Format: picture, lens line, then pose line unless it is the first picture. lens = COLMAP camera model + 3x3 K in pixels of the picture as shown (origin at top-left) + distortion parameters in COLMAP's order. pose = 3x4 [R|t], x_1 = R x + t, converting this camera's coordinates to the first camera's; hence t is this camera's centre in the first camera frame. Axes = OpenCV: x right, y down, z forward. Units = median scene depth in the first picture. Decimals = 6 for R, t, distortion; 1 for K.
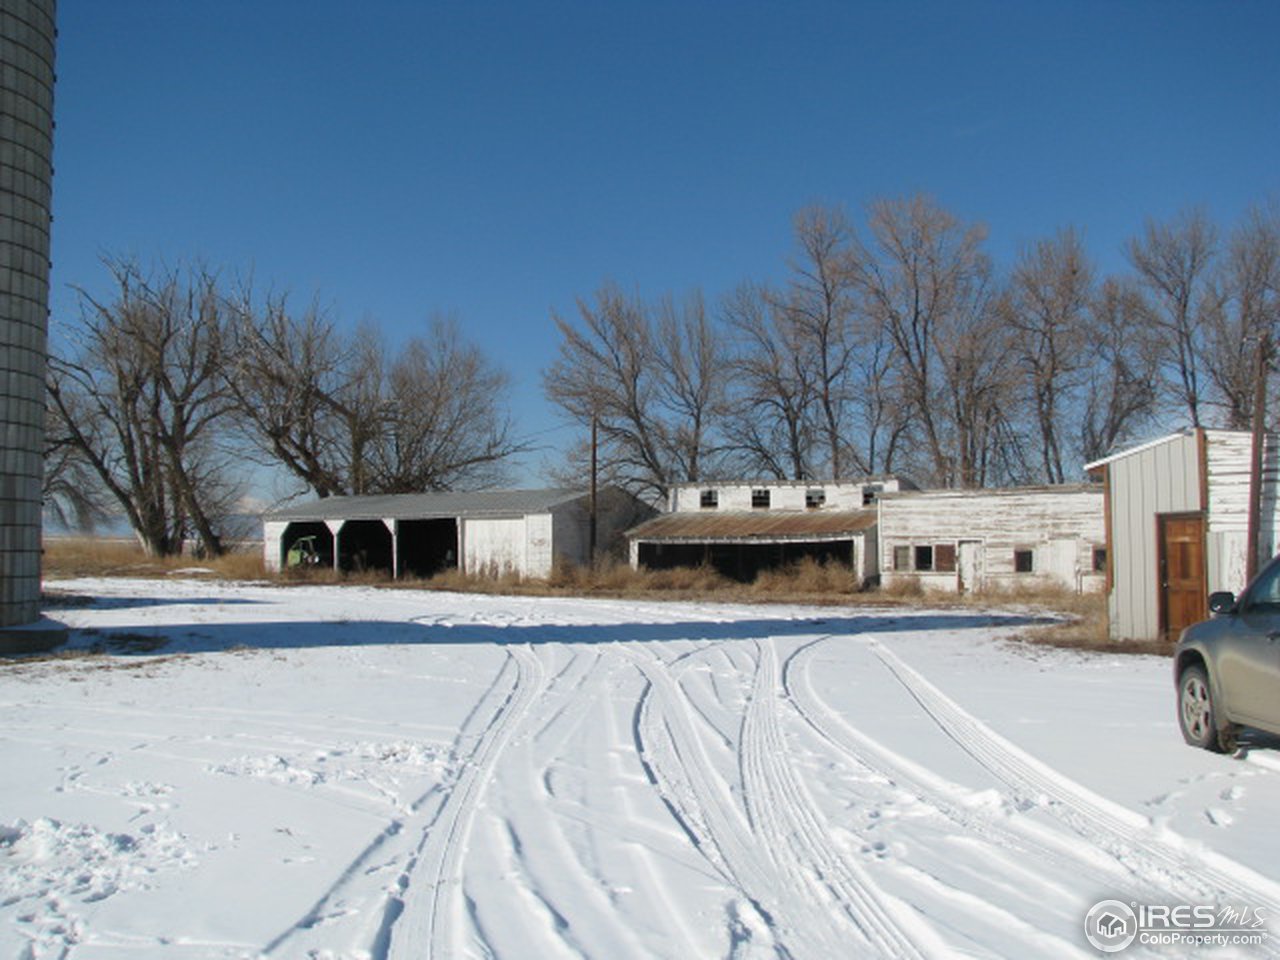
lens RADIAL K [[1371.2, 0, 663.9], [0, 1371.2, 481.5], [0, 0, 1]] dist [-0.197776, 0.280469]
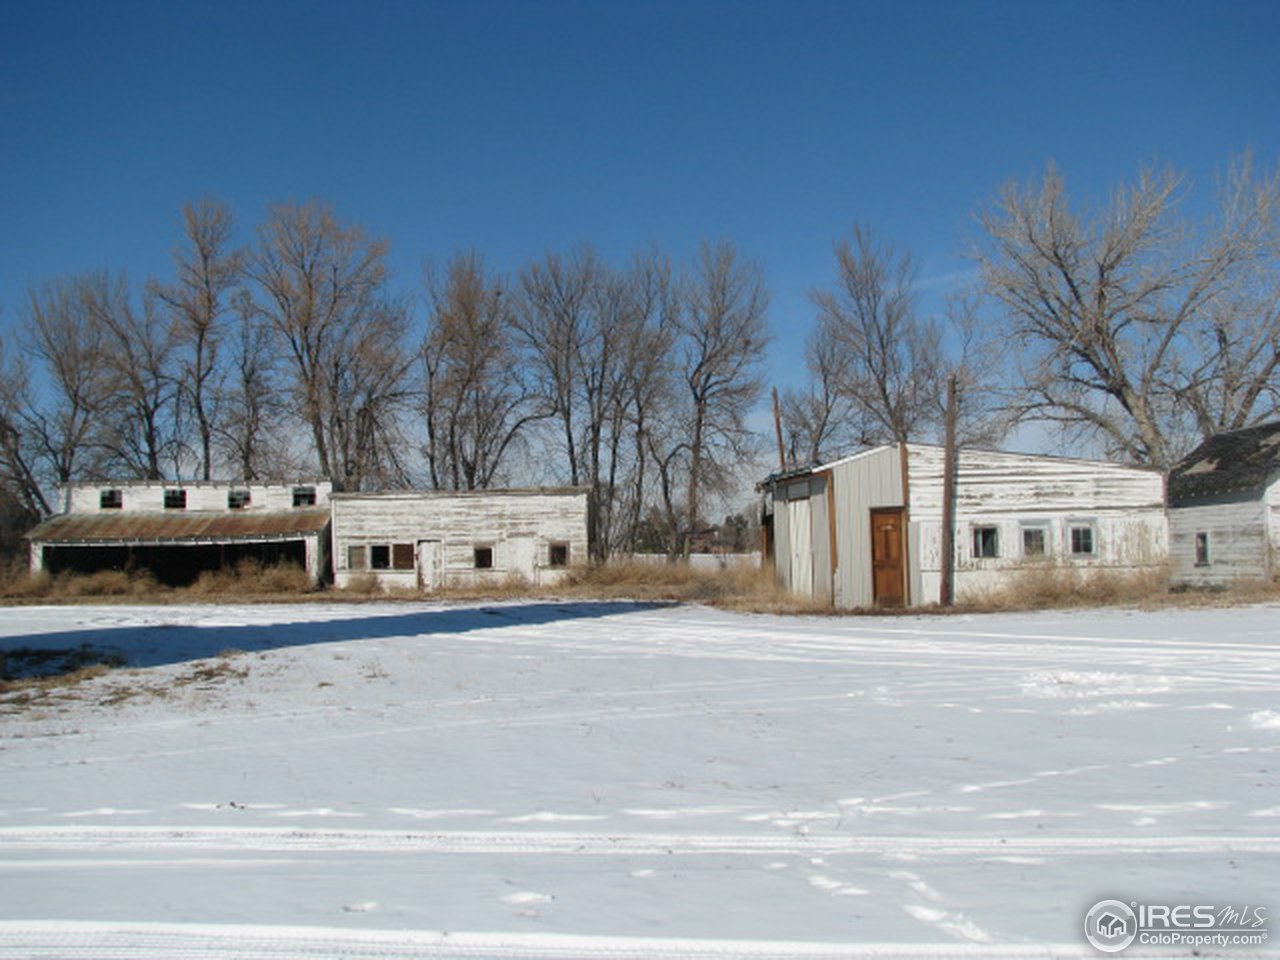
lens RADIAL K [[1371.2, 0, 663.9], [0, 1371.2, 481.5], [0, 0, 1]] dist [-0.197776, 0.280469]
pose [[0.786413, 0.014664, 0.617527, -0.282615], [-0.010874, 0.999892, -0.009895, 0.006530], [-0.617605, 0.001067, 0.786488, 0.047886]]
